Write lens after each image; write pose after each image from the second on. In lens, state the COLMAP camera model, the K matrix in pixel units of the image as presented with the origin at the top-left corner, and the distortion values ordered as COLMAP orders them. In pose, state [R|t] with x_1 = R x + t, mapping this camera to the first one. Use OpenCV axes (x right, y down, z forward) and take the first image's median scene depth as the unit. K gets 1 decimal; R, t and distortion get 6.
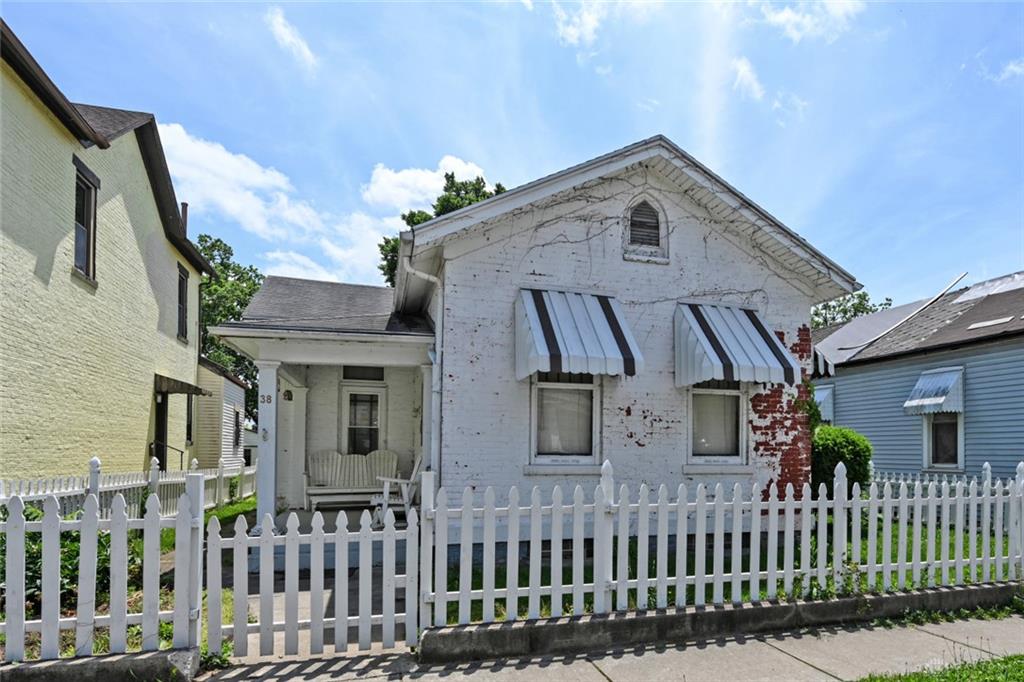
lens RADIAL K [[562.1, 0, 541.4], [0, 562.1, 443.6], [0, 0, 1]] dist [-0.001403, -0.000233]
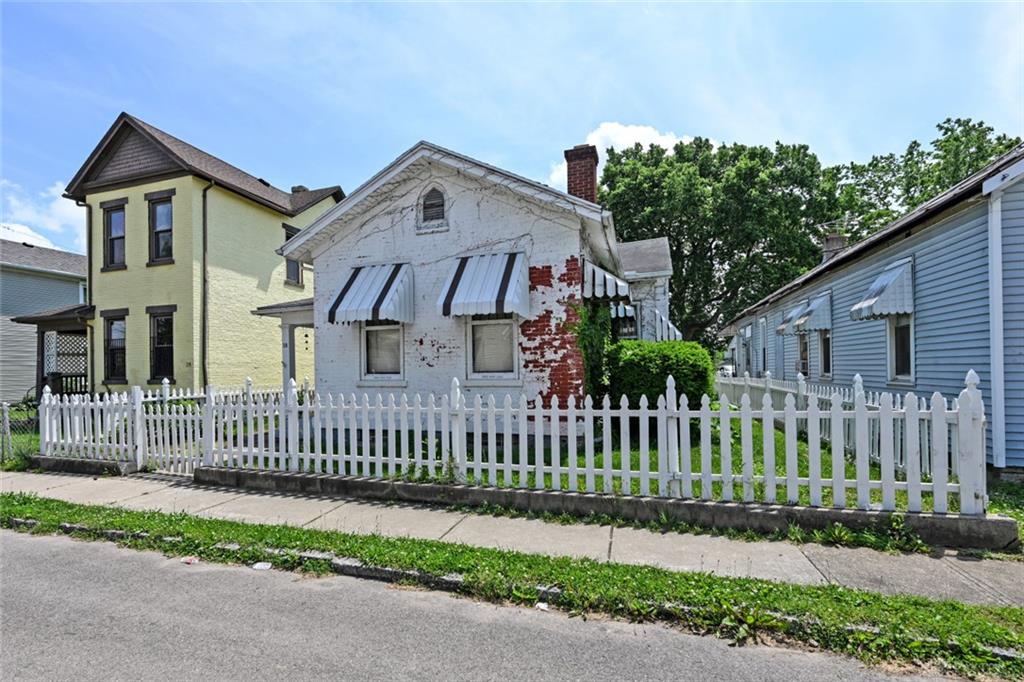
lens RADIAL K [[427.1, 0, 474.3], [0, 427.1, 366.2], [0, 0, 1]] dist [0.000971, -0.001139]
pose [[0.832229, -0.022380, -0.553981, 0.793382], [0.027926, 0.999609, 0.001569, 0.004936], [0.553729, -0.016776, 0.832528, 0.168664]]
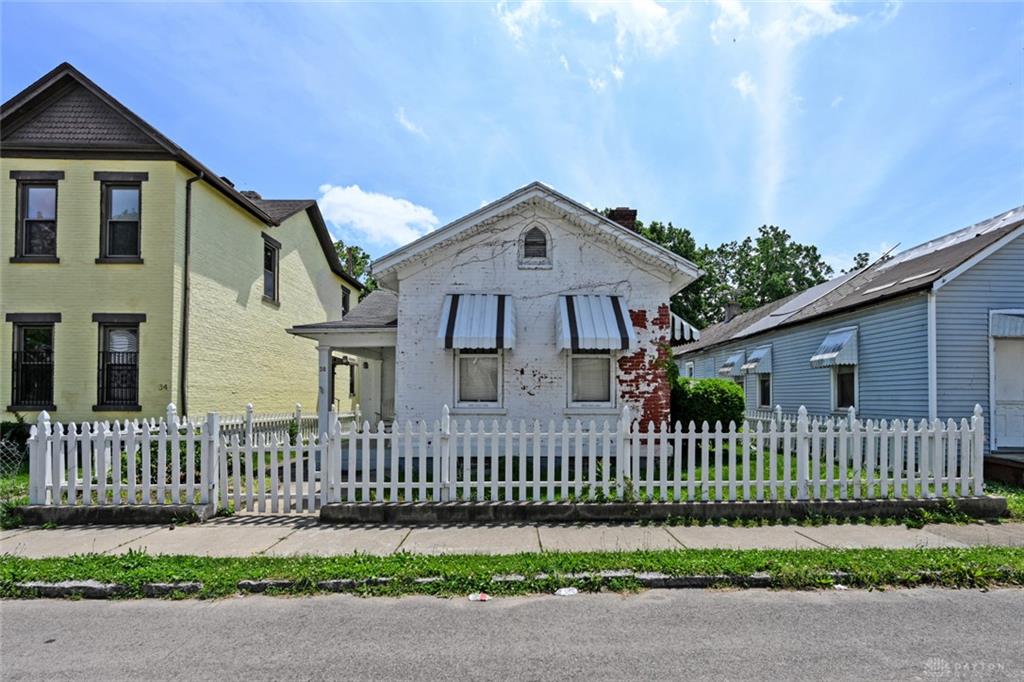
lens RADIAL K [[401.5, 0, 516.9], [0, 401.5, 394.5], [0, 0, 1]] dist [-0.000783, 0.000221]
pose [[0.965868, -0.007785, -0.258917, 0.383301], [0.008776, 0.999958, 0.002671, -0.000374], [0.258885, -0.004852, 0.965896, -0.019865]]
